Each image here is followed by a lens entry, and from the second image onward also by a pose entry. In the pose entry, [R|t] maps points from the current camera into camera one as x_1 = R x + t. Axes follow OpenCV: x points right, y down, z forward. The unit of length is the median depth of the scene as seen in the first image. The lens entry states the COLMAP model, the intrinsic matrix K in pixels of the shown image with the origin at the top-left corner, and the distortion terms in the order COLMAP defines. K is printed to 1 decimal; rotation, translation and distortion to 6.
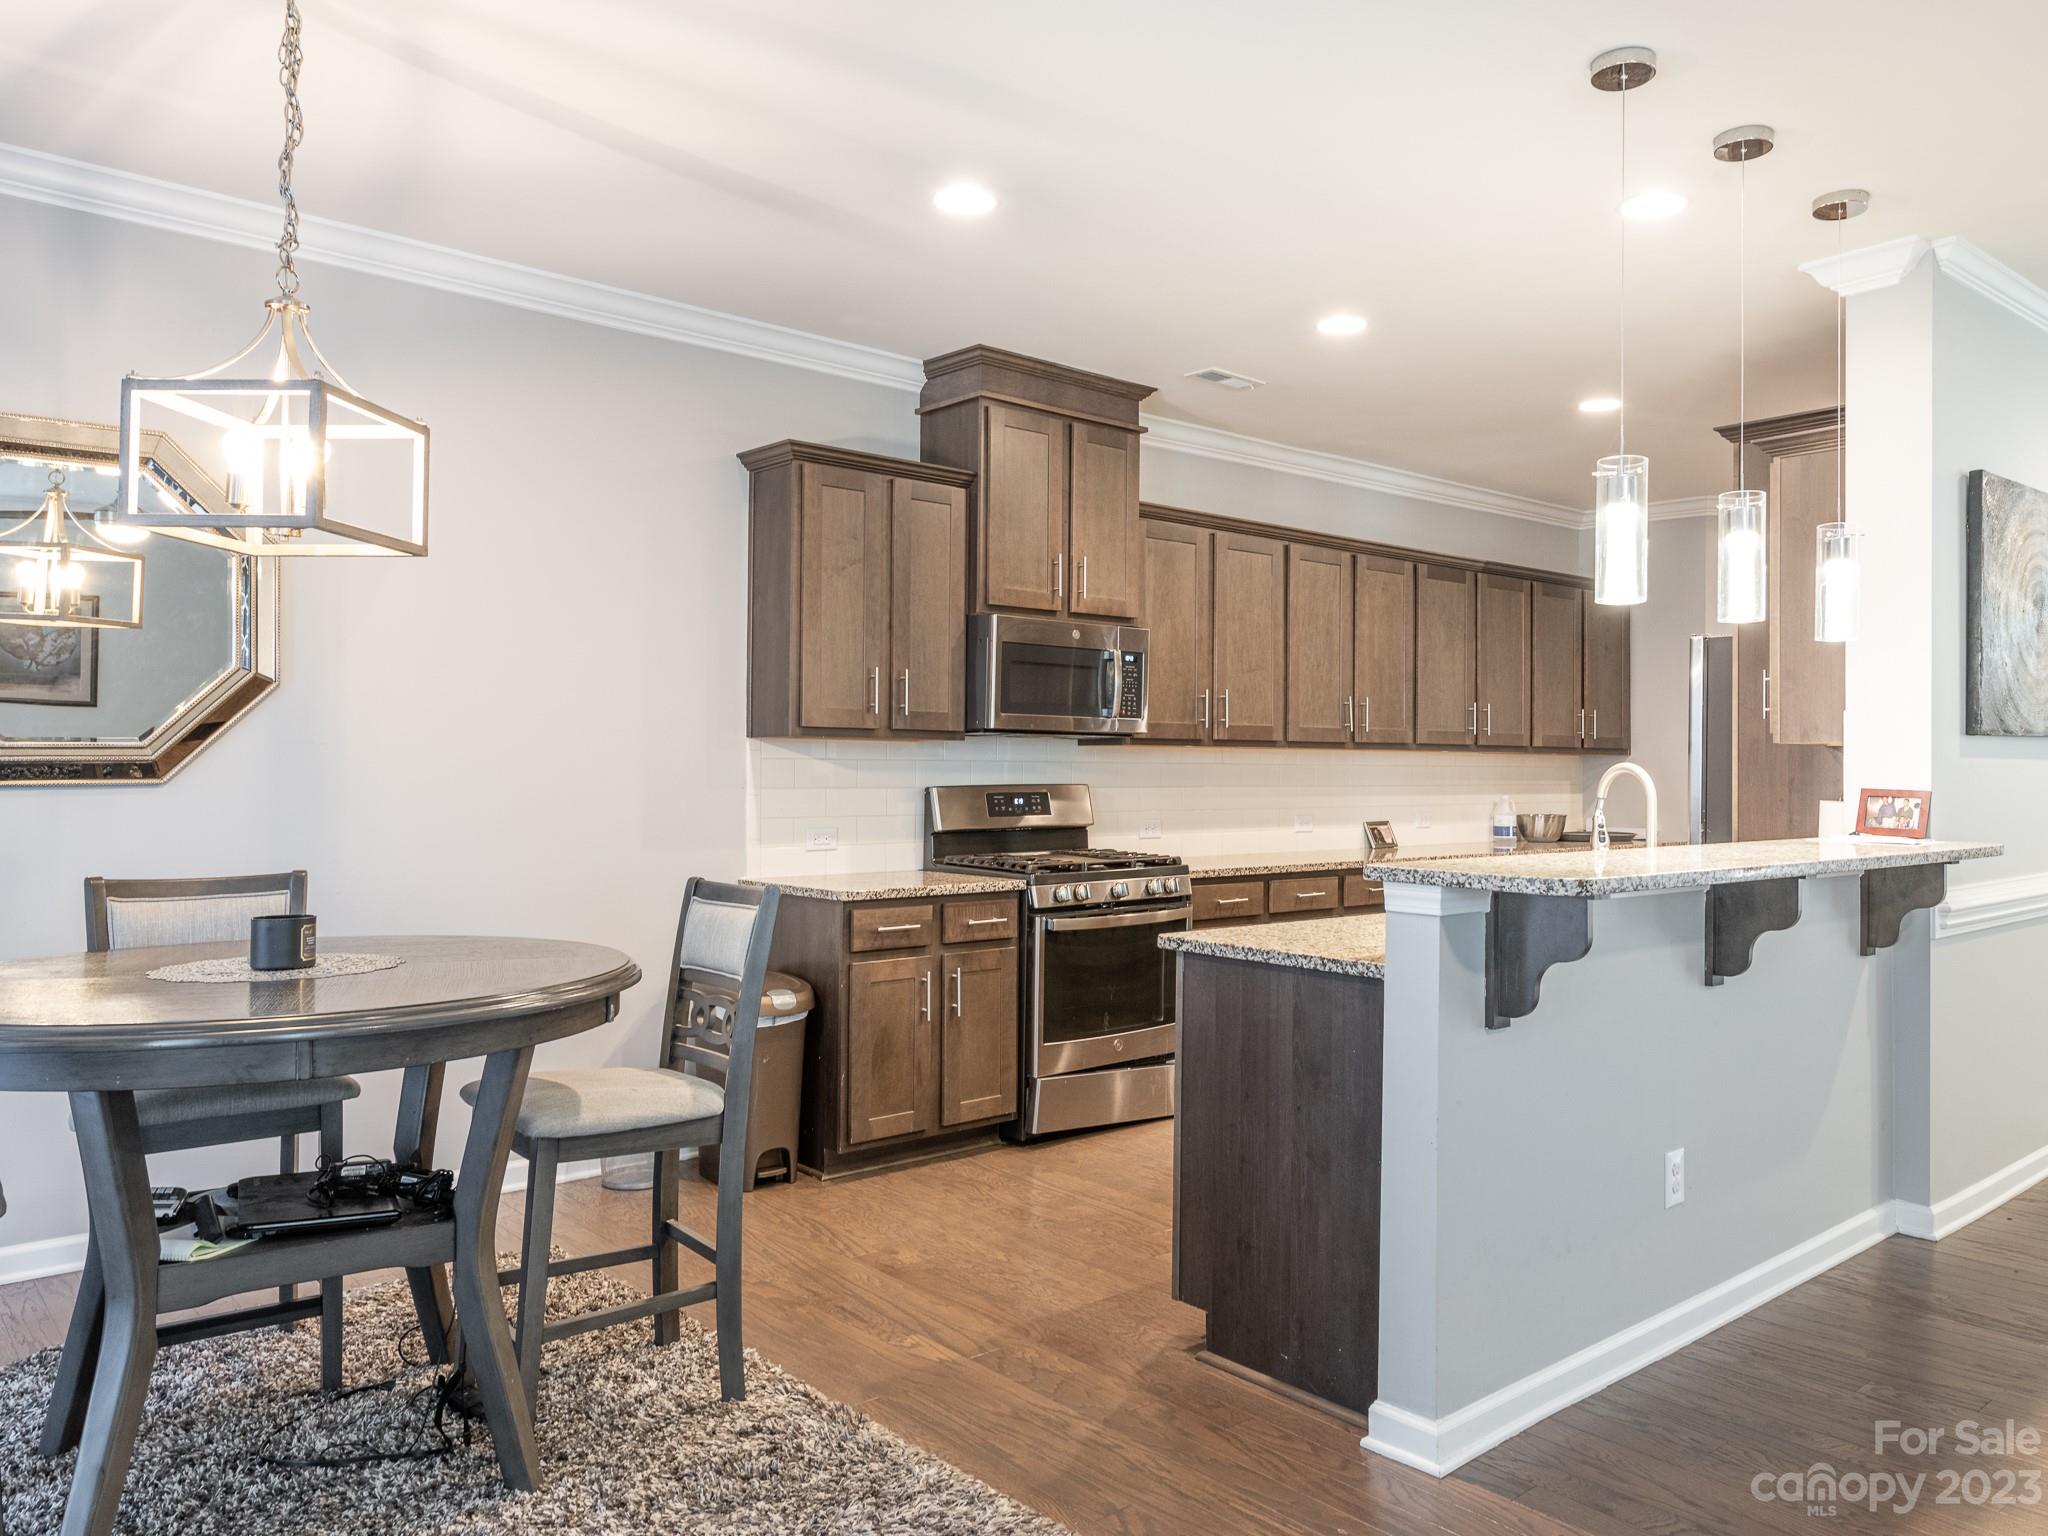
lens RADIAL K [[1454.7, 0, 1146.8], [0, 1454.7, 750.4], [0, 0, 1]] dist [-0.005405, 0.002849]
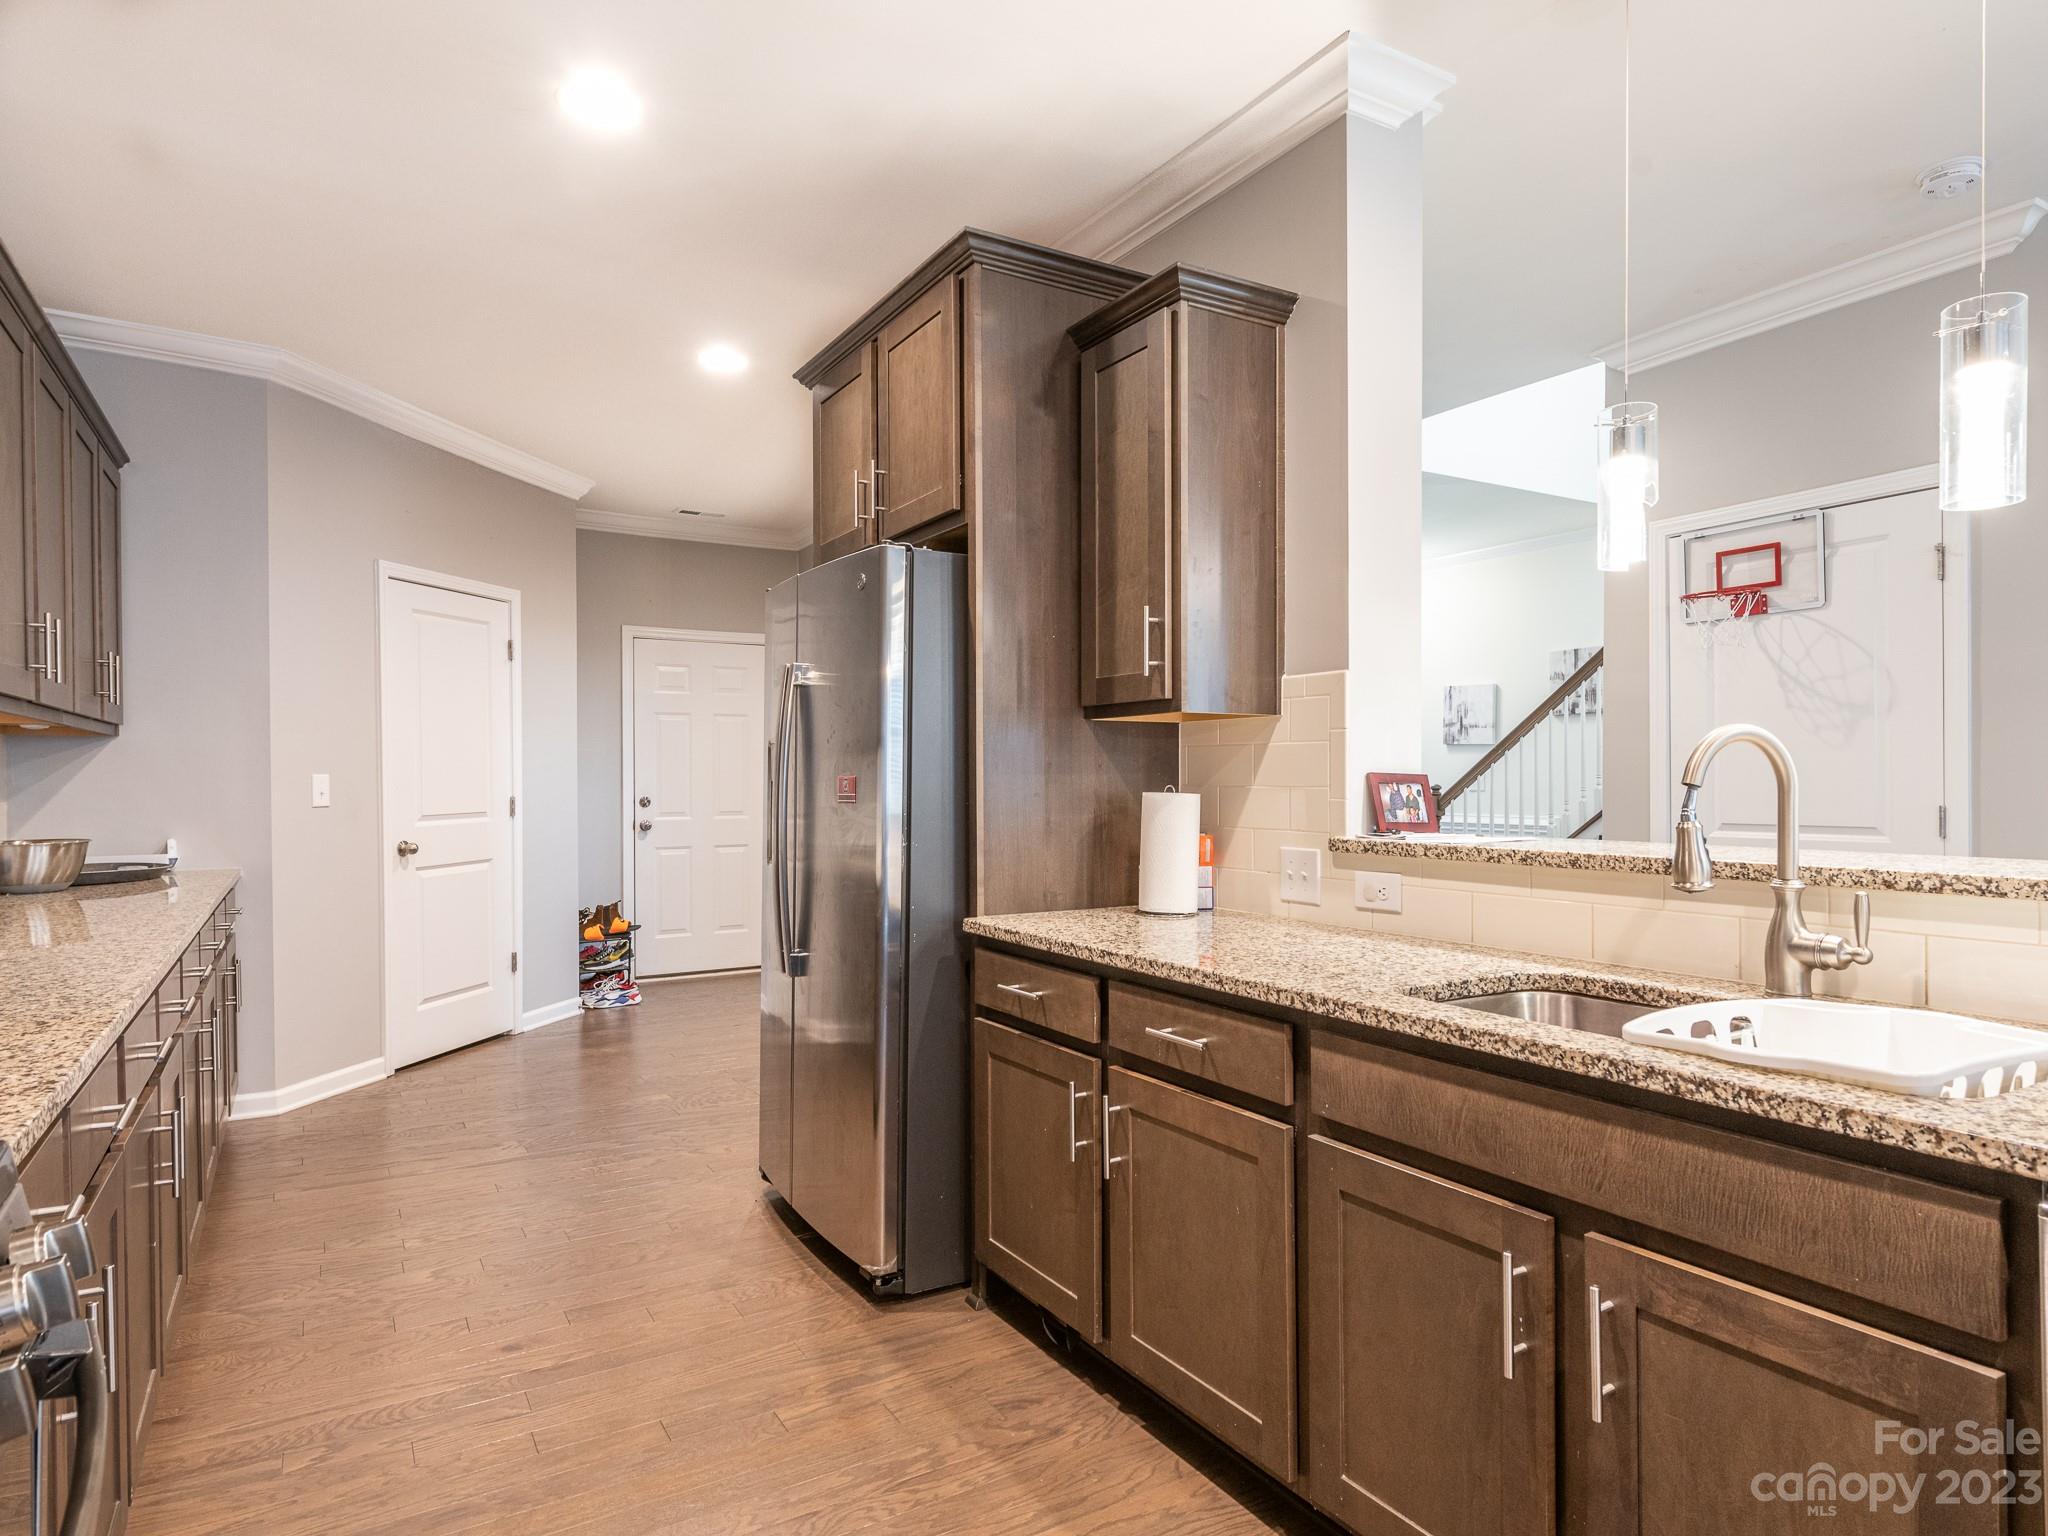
lens RADIAL K [[1173.8, 0, 1035.0], [0, 1173.8, 777.6], [0, 0, 1]] dist [0.009964, -0.010656]
pose [[0.194635, -0.006641, 0.980853, -0.132324], [-0.010476, 0.999906, 0.008849, 0.021173], [-0.980820, -0.011998, 0.194547, 0.896443]]
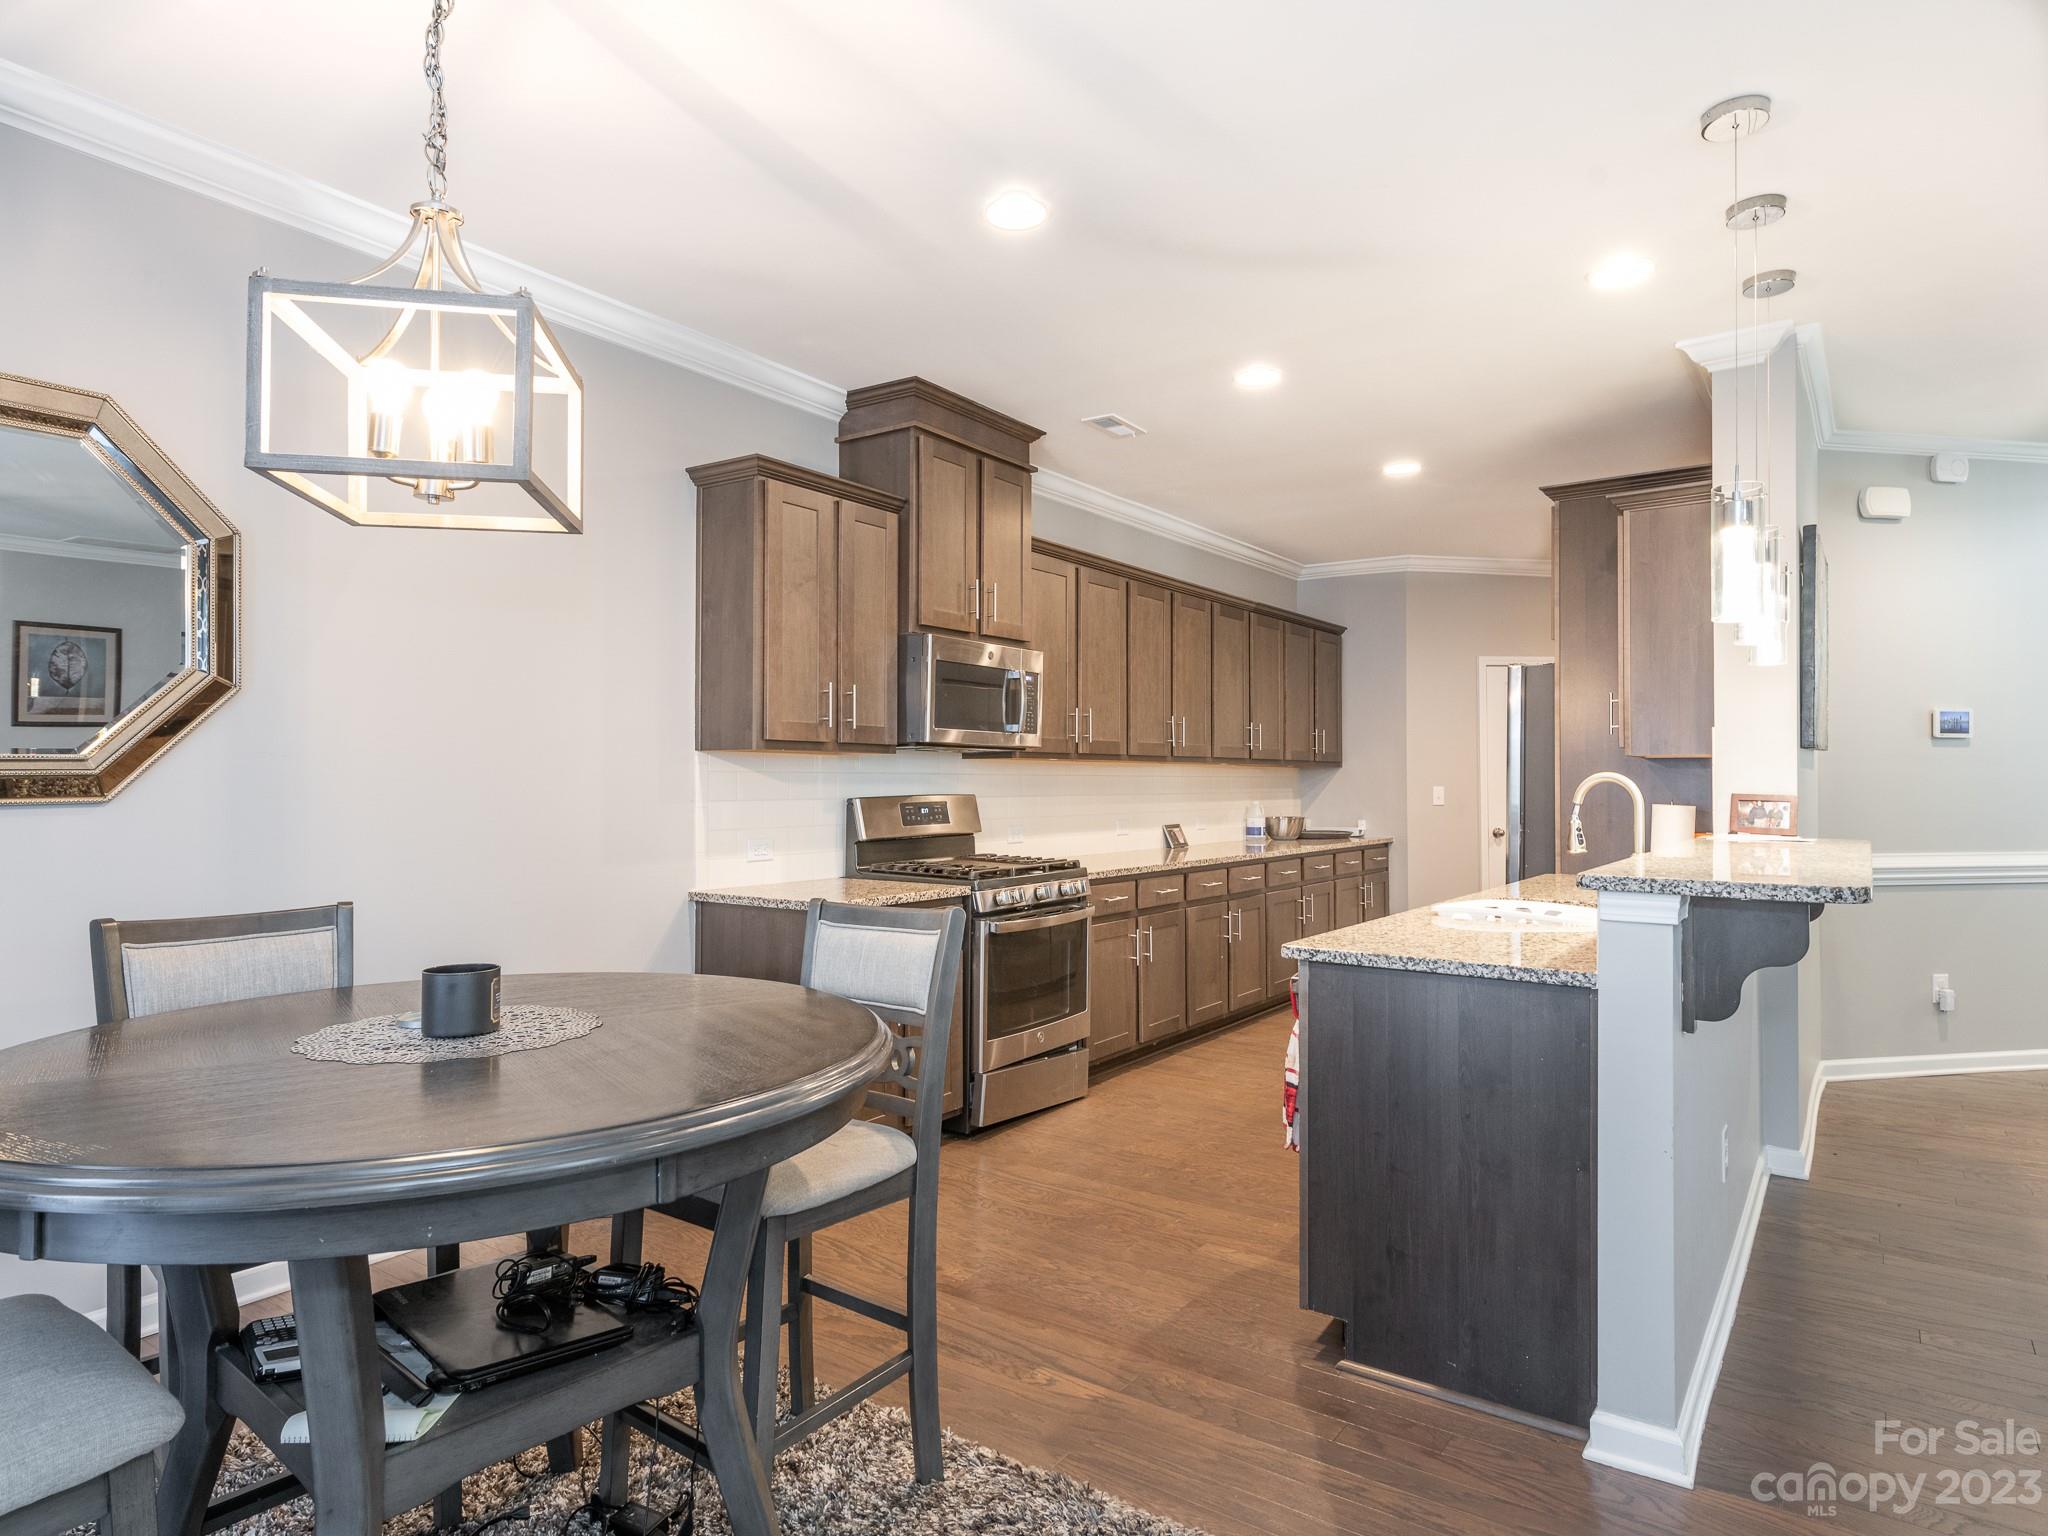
lens RADIAL K [[1173.8, 0, 1010.1], [0, 1173.8, 765.7], [0, 0, 1]] dist [0.009964, -0.010656]
pose [[0.981004, -0.002046, 0.193978, -0.219894], [0.001943, 0.999998, 0.000718, 0.001410], [-0.193979, -0.000327, 0.981006, 0.159356]]
